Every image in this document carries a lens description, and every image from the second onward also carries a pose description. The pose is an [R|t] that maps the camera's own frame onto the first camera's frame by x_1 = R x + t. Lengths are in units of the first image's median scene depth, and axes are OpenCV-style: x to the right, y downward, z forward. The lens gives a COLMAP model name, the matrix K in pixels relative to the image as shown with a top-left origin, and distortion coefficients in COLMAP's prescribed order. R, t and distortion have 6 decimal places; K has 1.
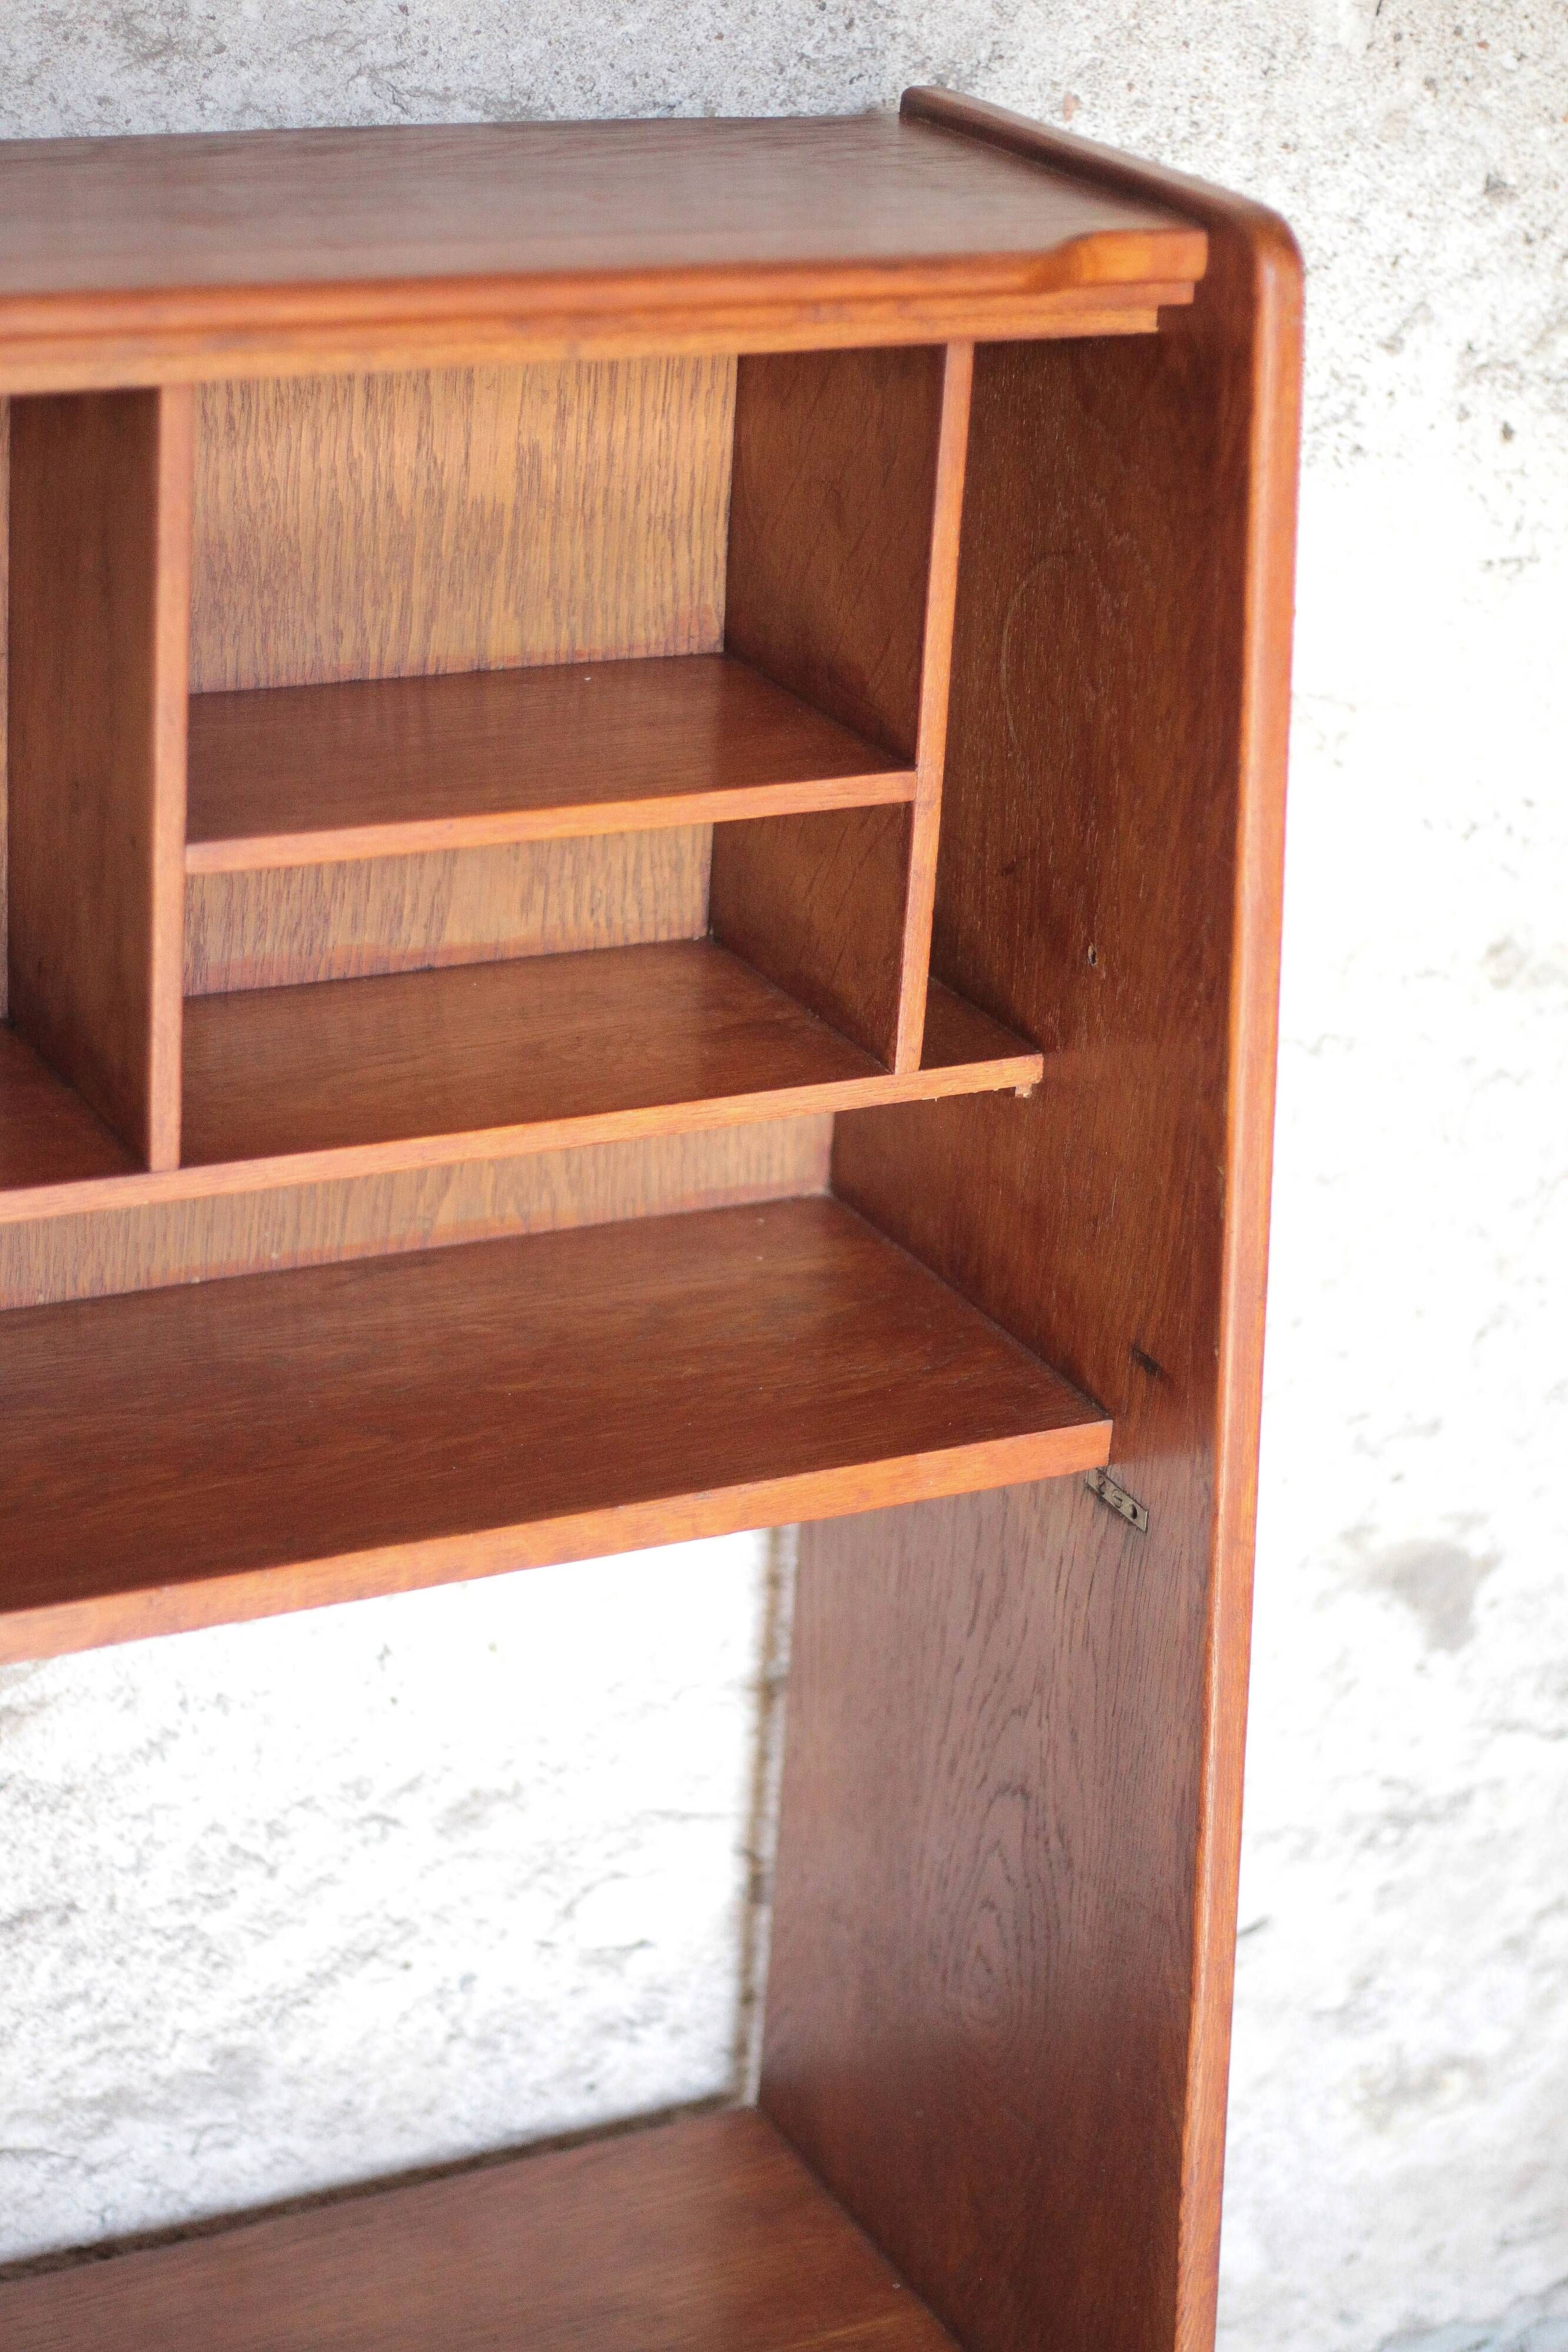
lens RADIAL K [[4500.2, 0, 820.2], [0, 4500.2, 1167.0], [0, 0, 1]] dist [-0.125701, 0.000000]
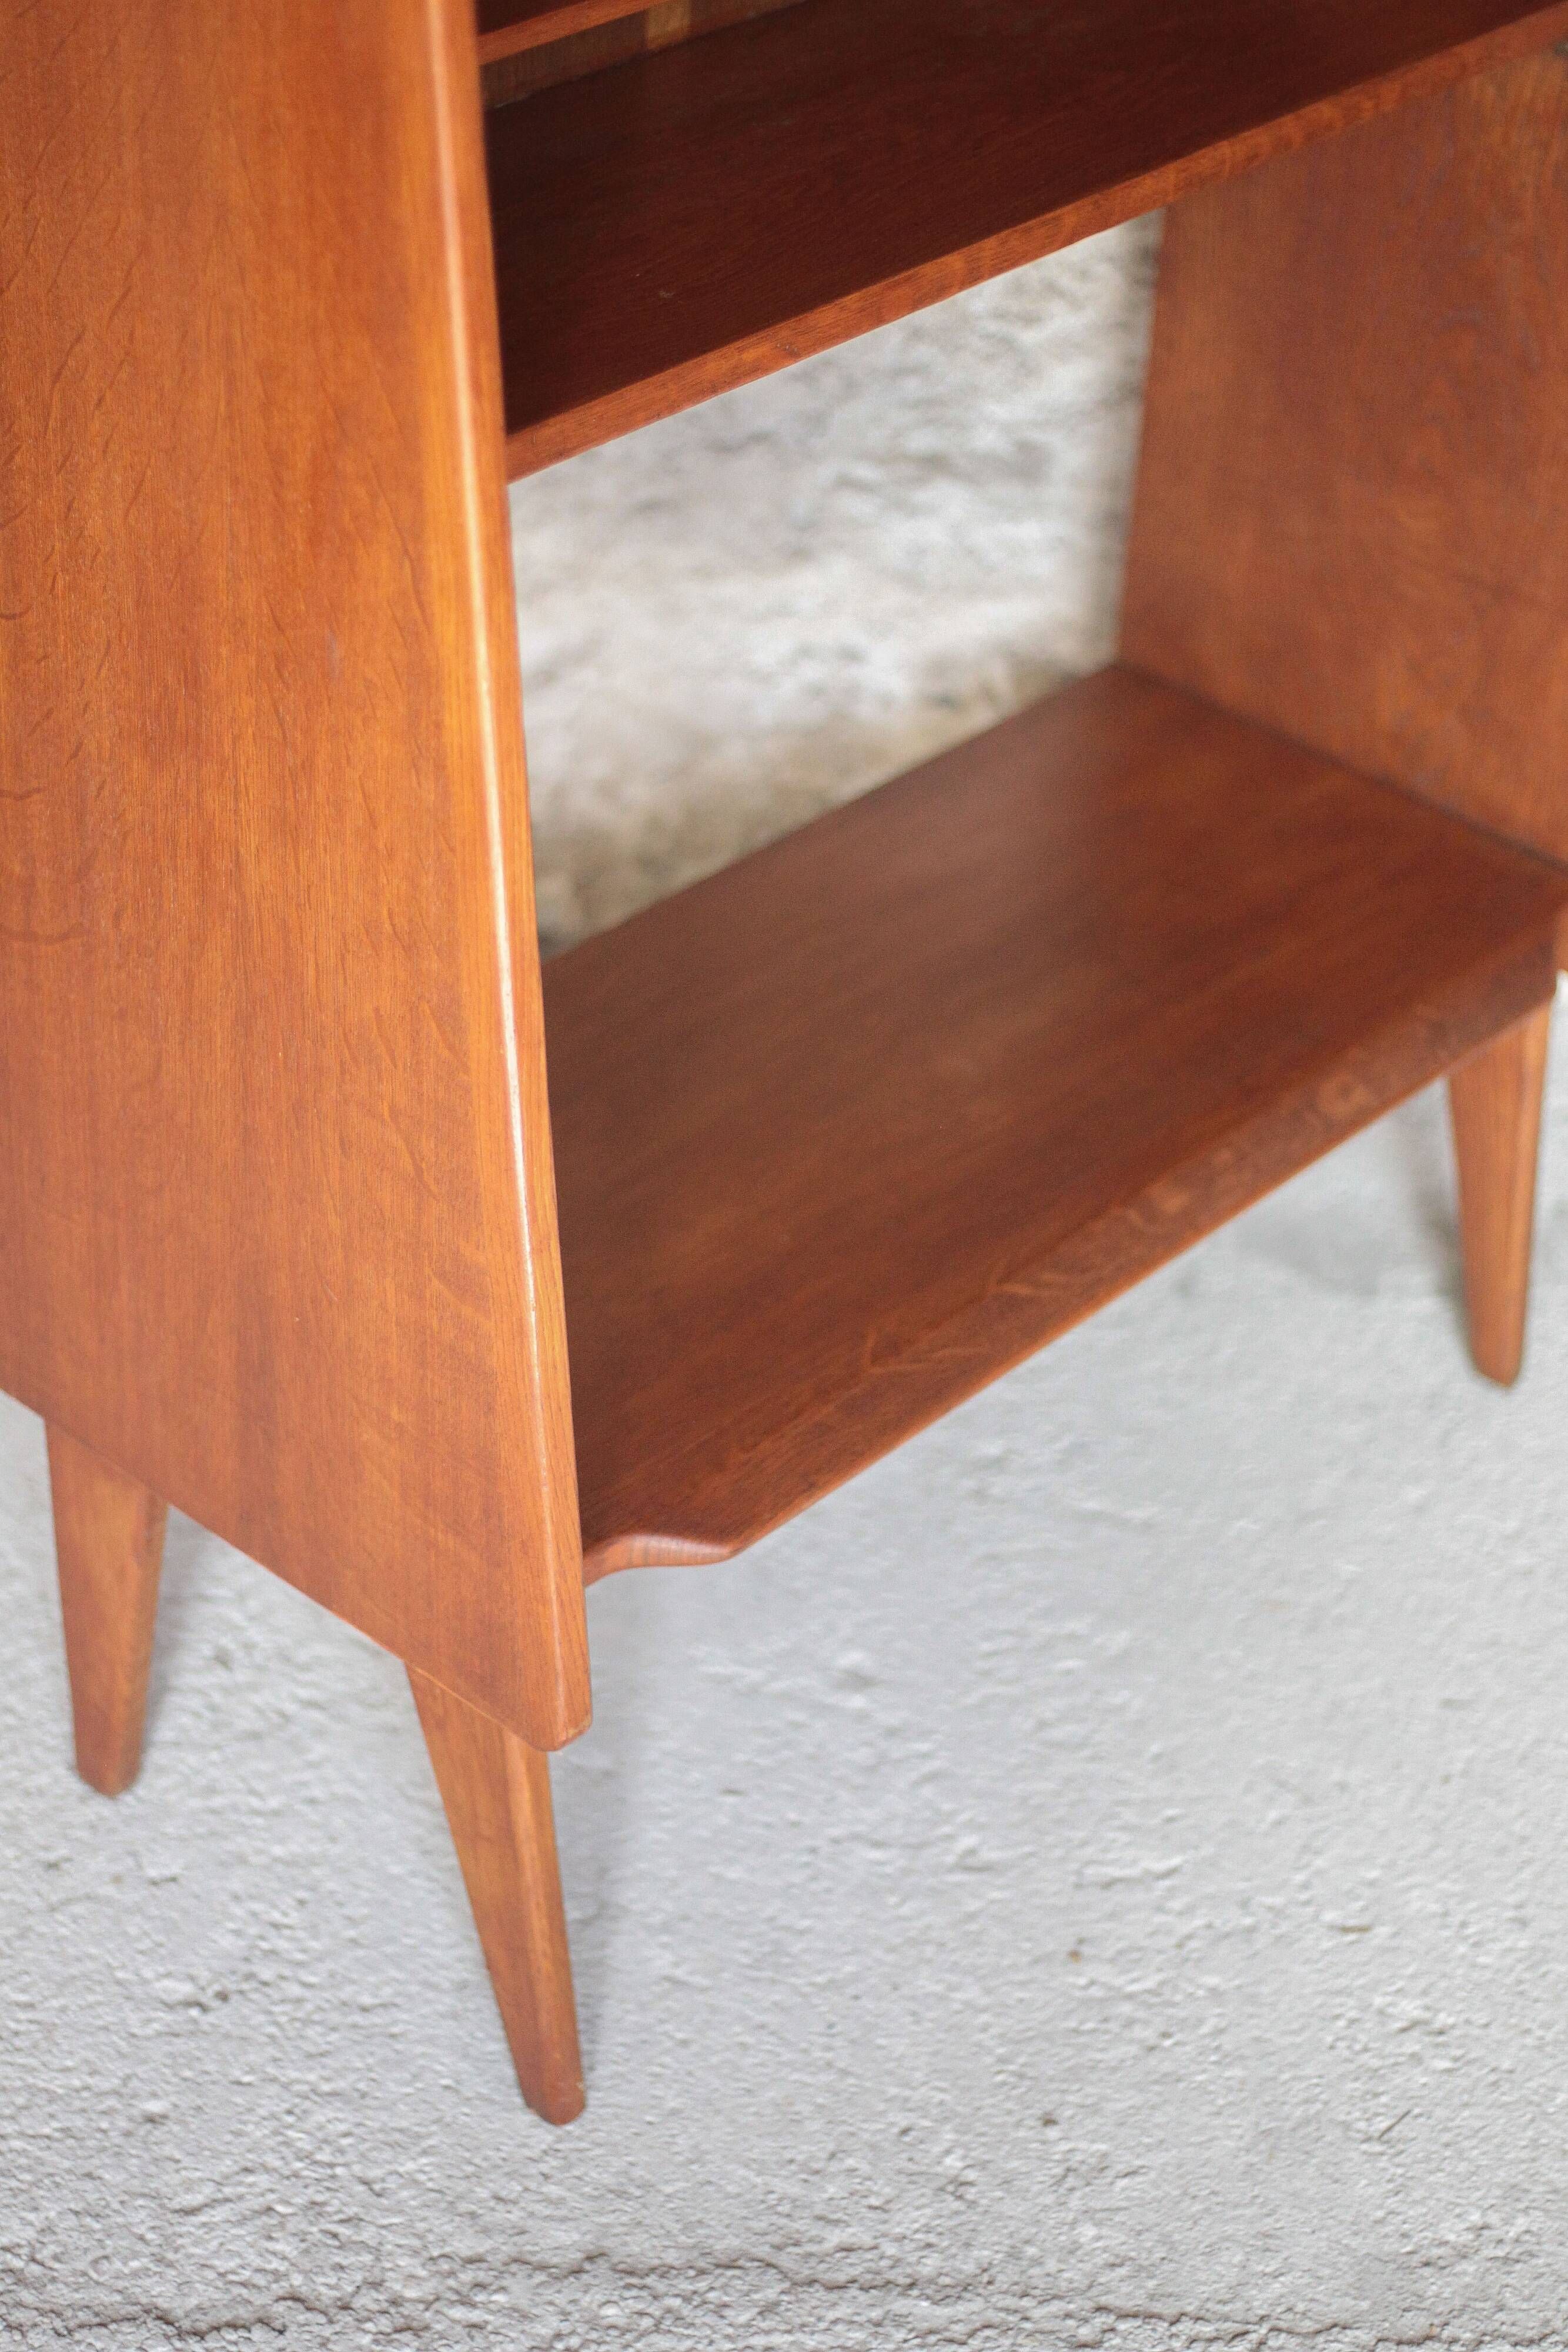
lens RADIAL K [[4500.2, 0, 801.0], [0, 4500.2, 1195.1], [0, 0, 1]] dist [-0.125701, 0.000000]
pose [[0.905120, 0.241562, -0.349864, 0.327158], [-0.167526, 0.958970, 0.228717, 0.120995], [0.390759, -0.148405, 0.908451, -0.261265]]
